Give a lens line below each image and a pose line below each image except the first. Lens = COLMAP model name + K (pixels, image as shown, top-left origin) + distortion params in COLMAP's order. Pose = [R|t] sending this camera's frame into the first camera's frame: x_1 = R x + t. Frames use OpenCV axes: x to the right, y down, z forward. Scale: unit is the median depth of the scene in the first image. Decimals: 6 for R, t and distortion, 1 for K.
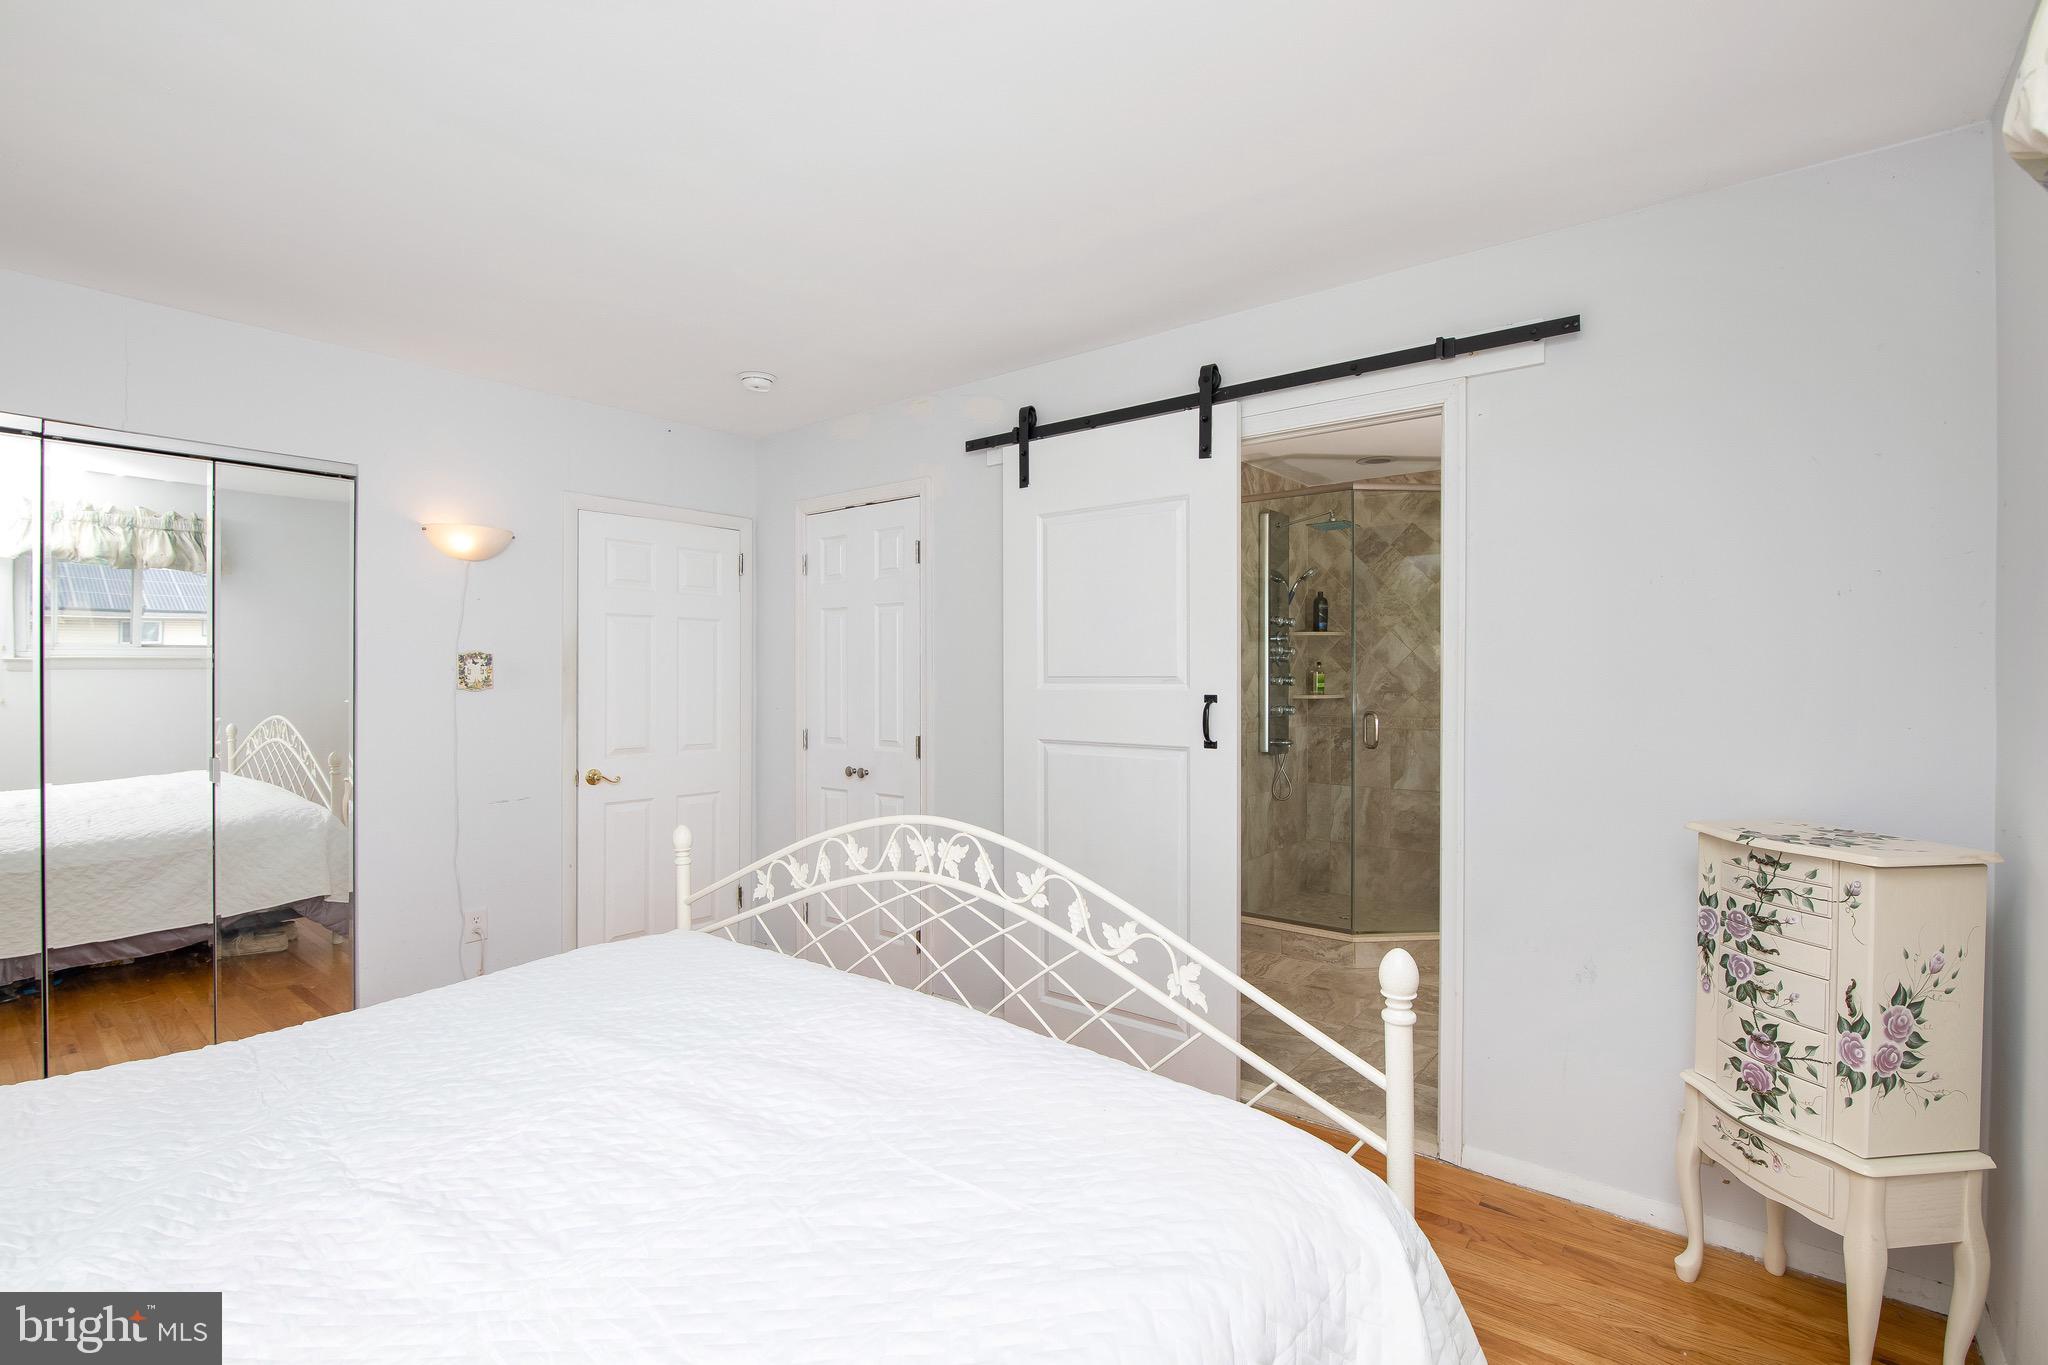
lens RADIAL K [[934.3, 0, 1019.1], [0, 934.3, 684.0], [0, 0, 1]] dist [-0.012989, -0.000349]
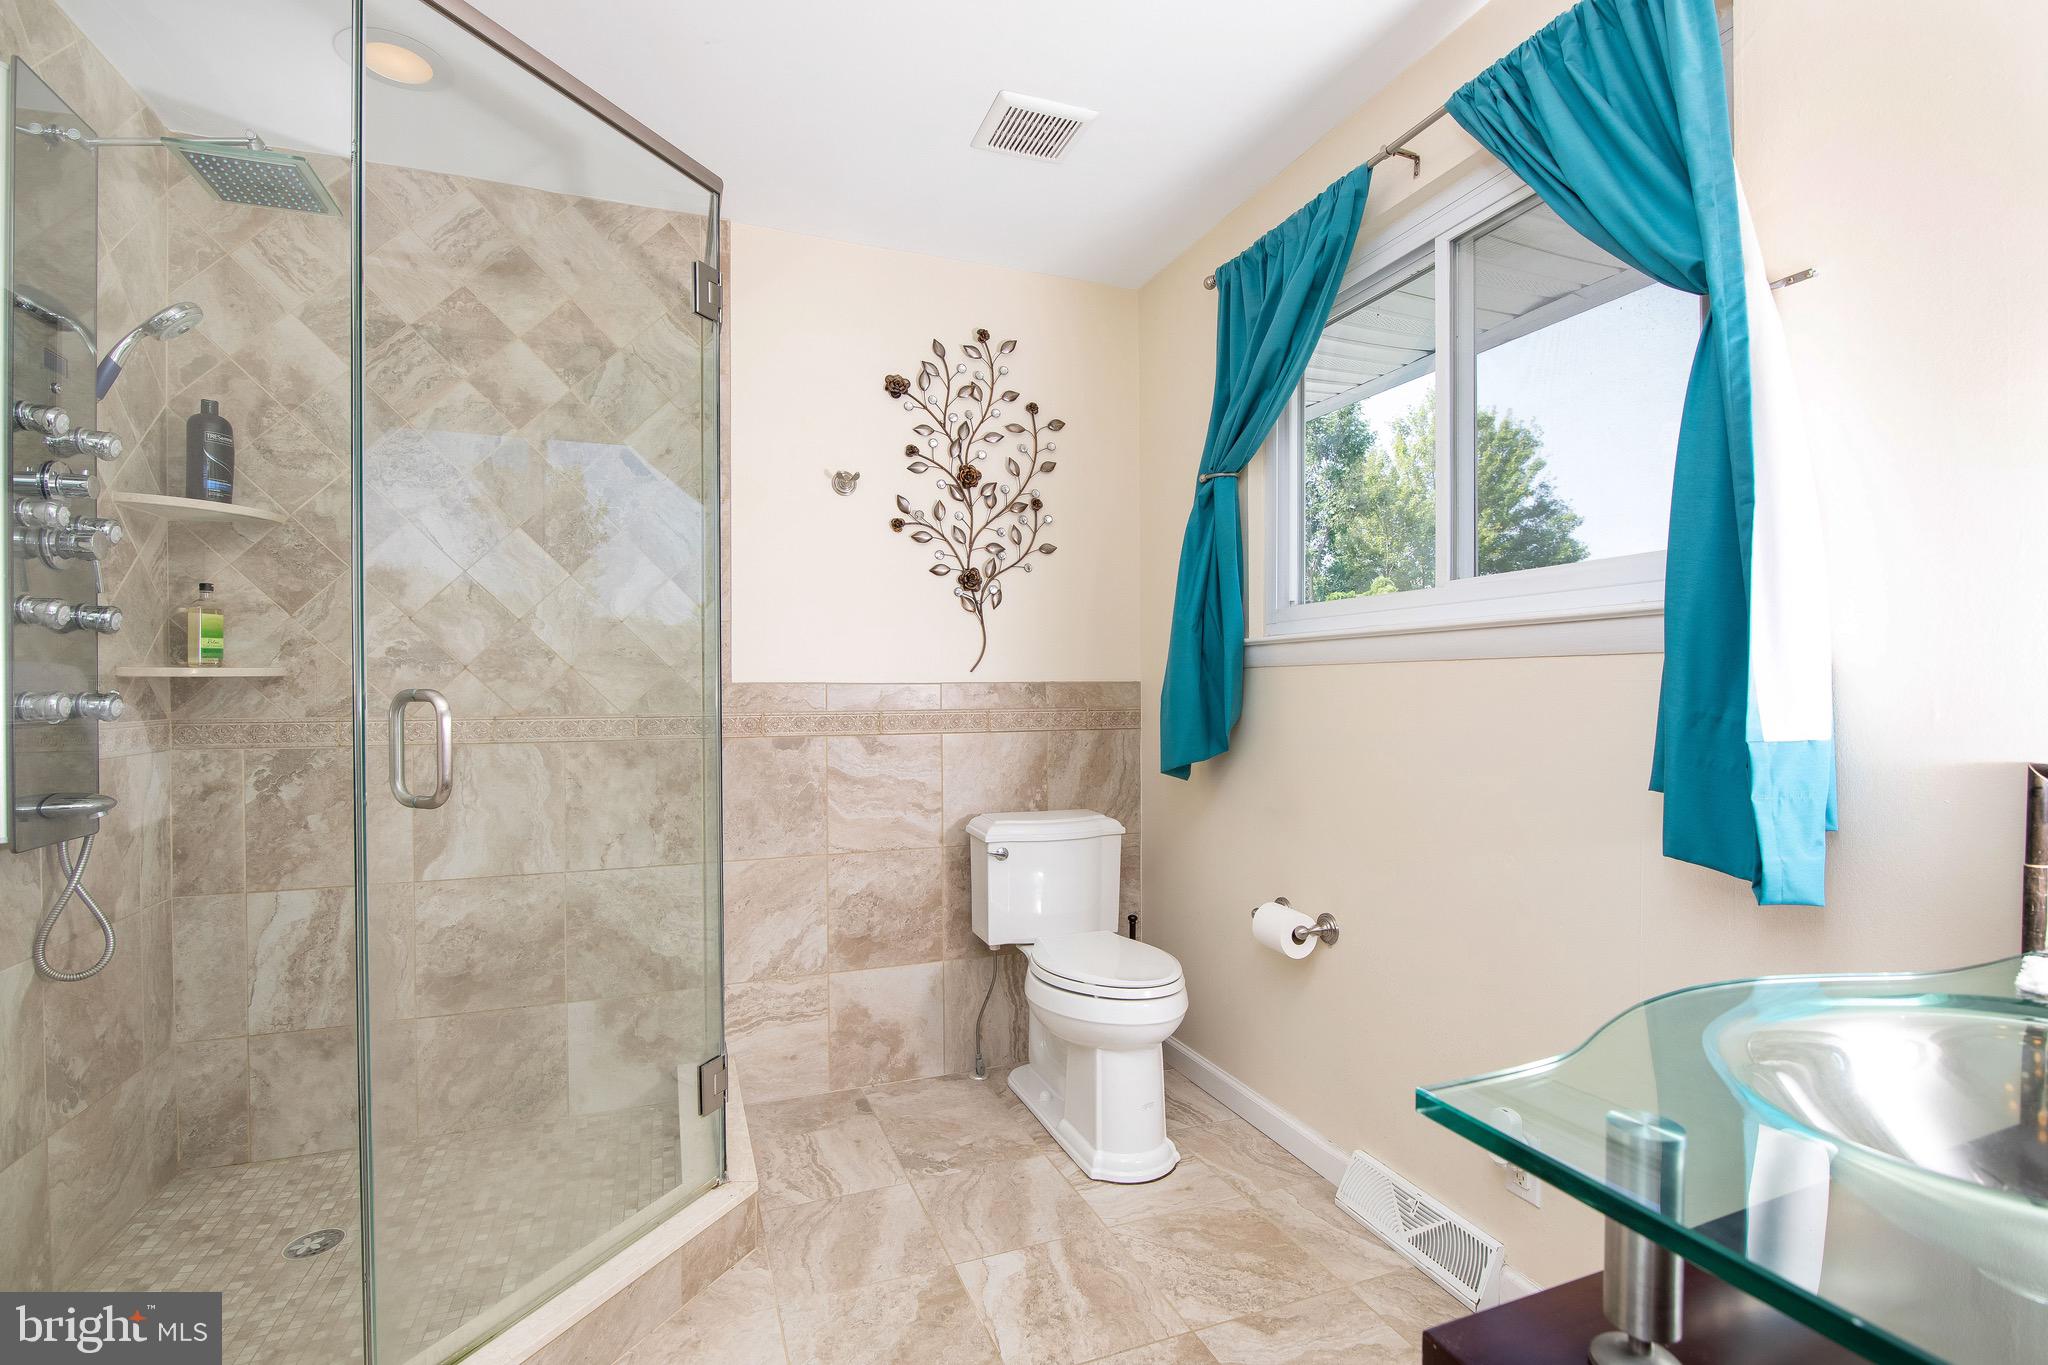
lens RADIAL K [[934.3, 0, 1019.1], [0, 934.3, 684.0], [0, 0, 1]] dist [-0.012989, -0.000349]
pose [[0.504843, -0.004517, 0.863200, 0.162669], [0.014856, 0.999884, -0.003457, 0.024498], [-0.863084, 0.014568, 0.504851, 0.523040]]
